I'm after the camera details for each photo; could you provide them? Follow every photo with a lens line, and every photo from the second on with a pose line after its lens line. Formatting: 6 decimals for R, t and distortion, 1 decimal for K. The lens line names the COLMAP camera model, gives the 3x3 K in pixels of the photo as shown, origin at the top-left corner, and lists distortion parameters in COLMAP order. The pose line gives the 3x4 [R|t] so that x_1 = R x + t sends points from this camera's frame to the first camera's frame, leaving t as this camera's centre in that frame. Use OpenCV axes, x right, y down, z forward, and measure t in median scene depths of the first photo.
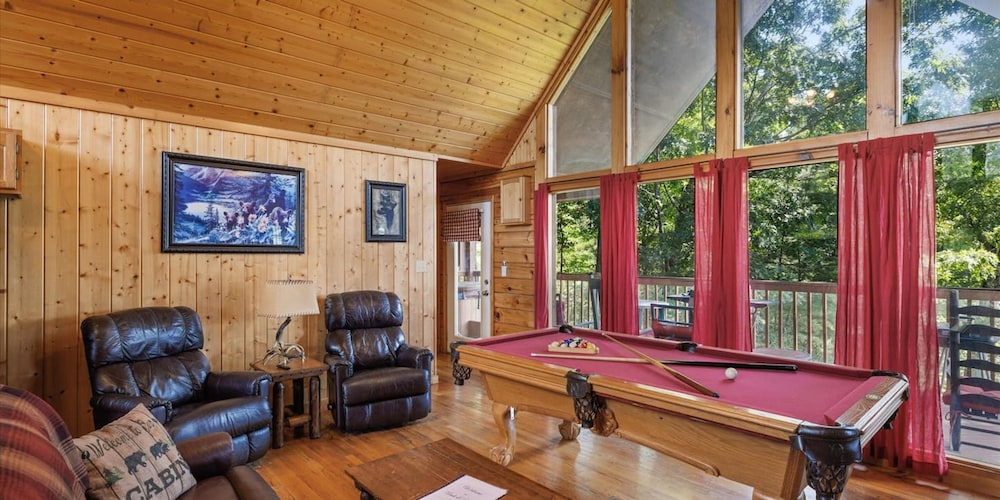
lens RADIAL K [[467.5, 0, 508.5], [0, 467.5, 252.4], [0, 0, 1]] dist [-0.011253, 0.000219]
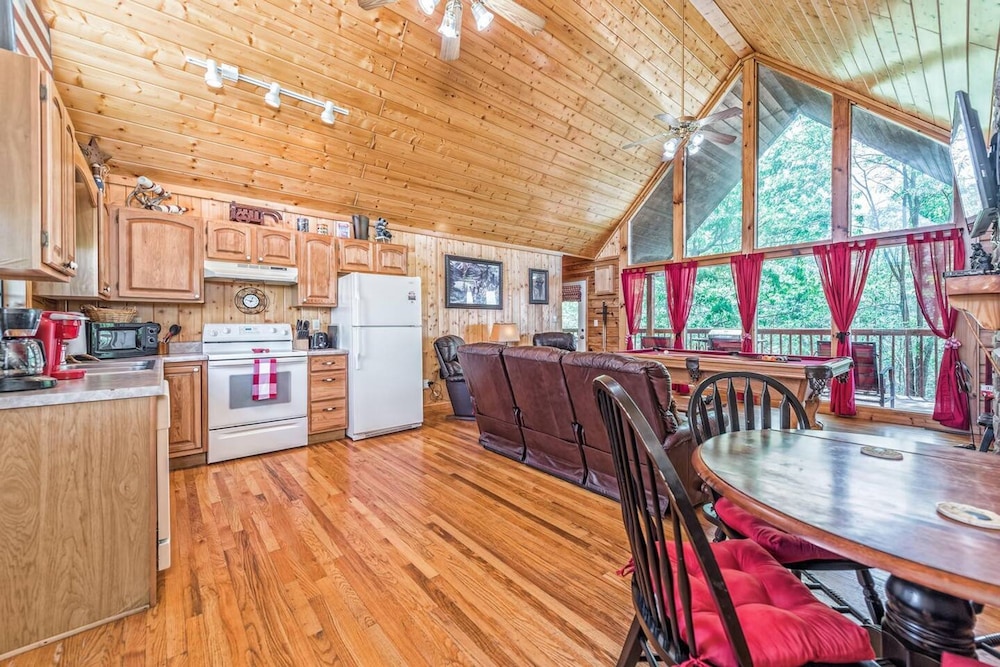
lens RADIAL K [[394.5, 0, 497.1], [0, 394.5, 326.7], [0, 0, 1]] dist [0.008758, -0.000426]
pose [[0.999485, -0.000001, -0.032098, -0.374028], [0.000271, 0.999965, 0.008400, 0.049496], [0.032097, -0.008405, 0.999449, -0.463808]]
